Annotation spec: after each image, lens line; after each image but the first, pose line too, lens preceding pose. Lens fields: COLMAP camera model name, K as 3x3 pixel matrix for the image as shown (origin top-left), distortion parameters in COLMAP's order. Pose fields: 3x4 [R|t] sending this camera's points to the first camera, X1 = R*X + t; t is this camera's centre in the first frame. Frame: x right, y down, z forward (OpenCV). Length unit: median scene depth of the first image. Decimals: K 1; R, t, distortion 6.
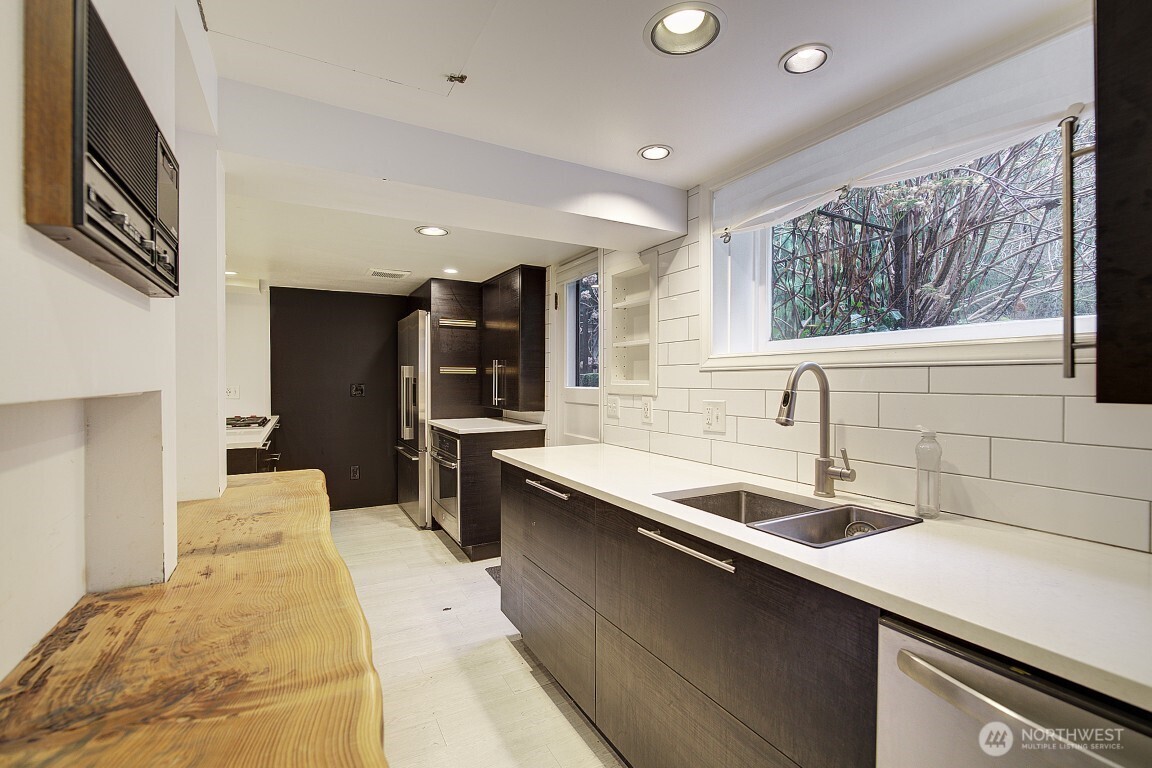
lens RADIAL K [[494.7, 0, 572.5], [0, 494.7, 385.2], [0, 0, 1]] dist [-0.016998, 0.000641]
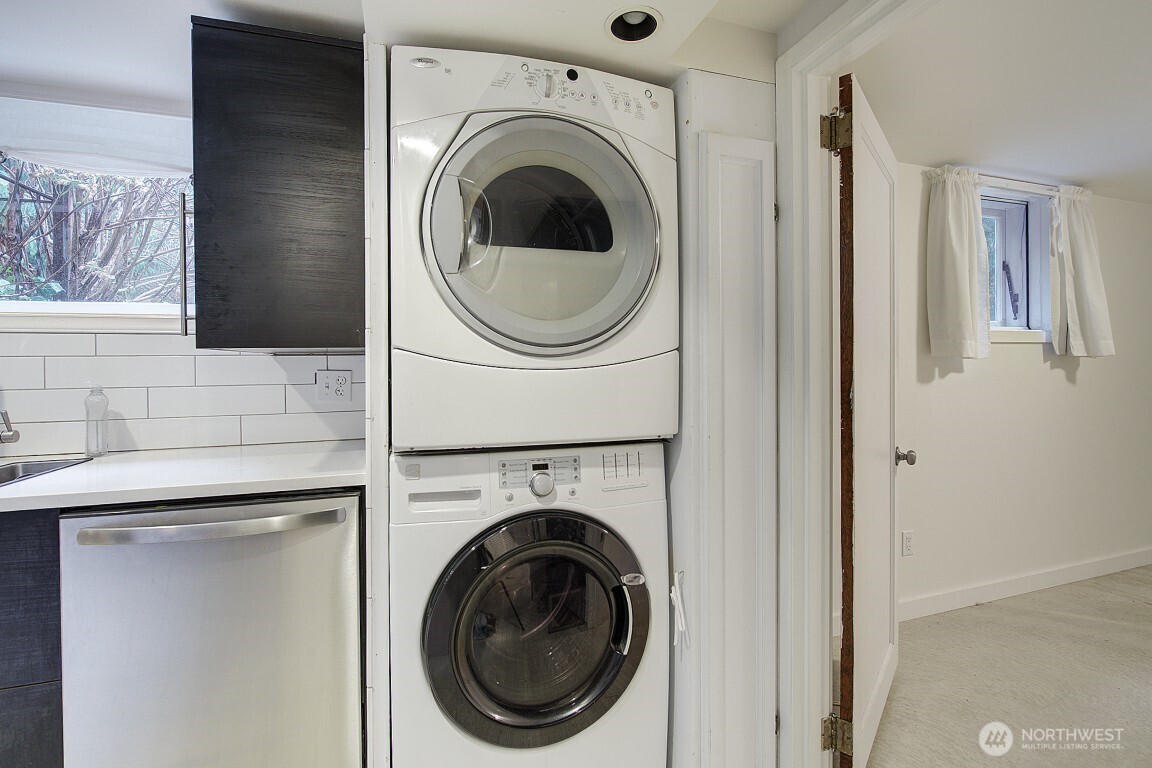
lens RADIAL K [[515.3, 0, 576.6], [0, 515.3, 363.4], [0, 0, 1]] dist [-0.009322, 0.000723]
pose [[0.184945, -0.005037, 0.982736, -0.145460], [0.021004, 0.999779, 0.001171, 0.029104], [-0.982524, 0.020425, 0.185010, -0.197482]]
